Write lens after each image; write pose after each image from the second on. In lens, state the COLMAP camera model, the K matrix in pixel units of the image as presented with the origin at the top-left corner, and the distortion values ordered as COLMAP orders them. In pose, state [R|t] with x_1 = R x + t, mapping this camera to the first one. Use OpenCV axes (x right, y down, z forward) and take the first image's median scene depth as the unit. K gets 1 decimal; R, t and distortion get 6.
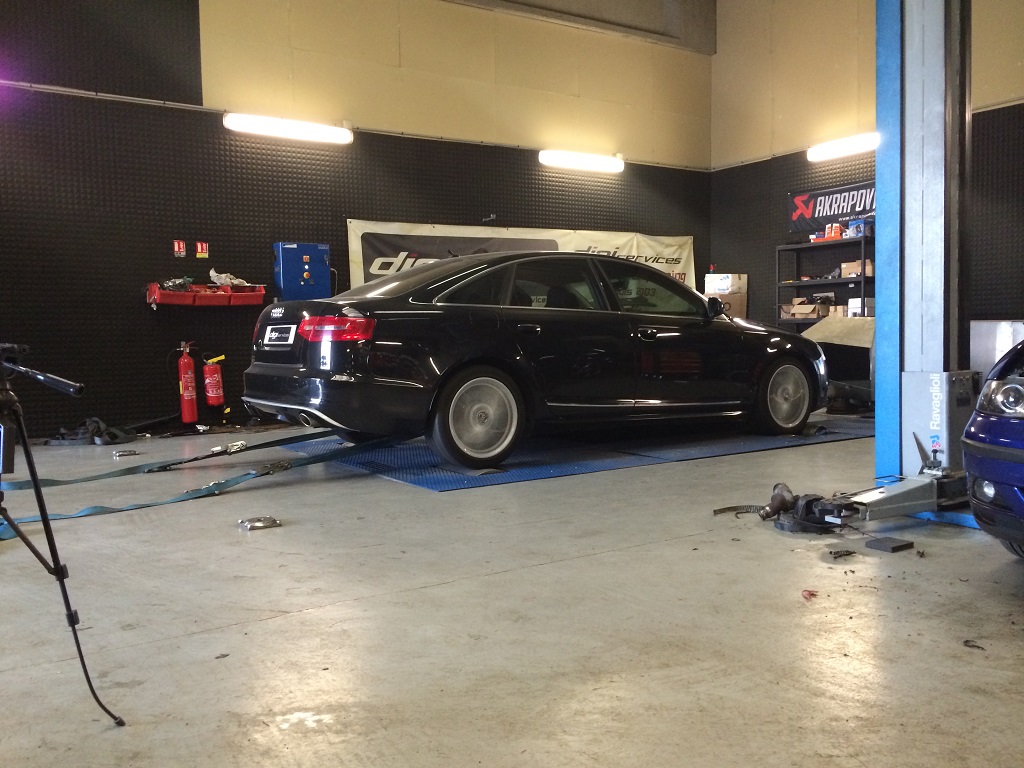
lens RADIAL K [[895.7, 0, 507.6], [0, 895.7, 385.1], [0, 0, 1]] dist [0.039685, -0.081006]
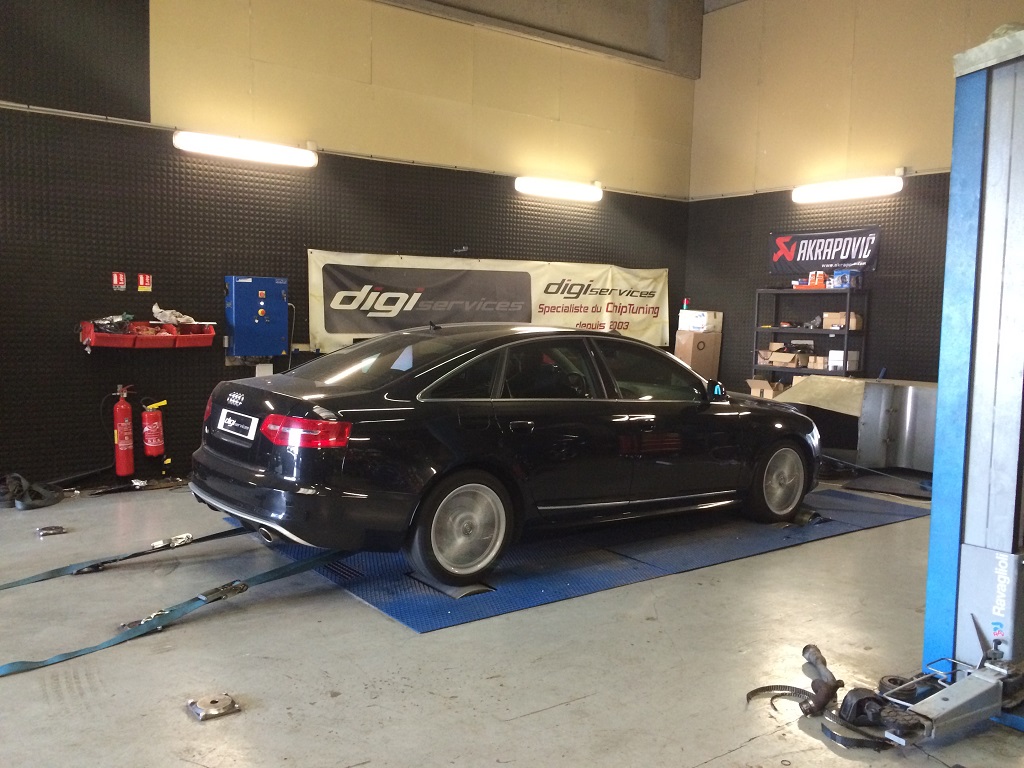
lens RADIAL K [[895.7, 0, 514.1], [0, 895.7, 382.6], [0, 0, 1]] dist [0.039685, -0.081006]
pose [[0.996554, 0.037523, 0.073967, -0.034105], [-0.039304, 0.998968, 0.022773, -0.083751], [-0.073036, -0.025602, 0.997001, 0.073334]]
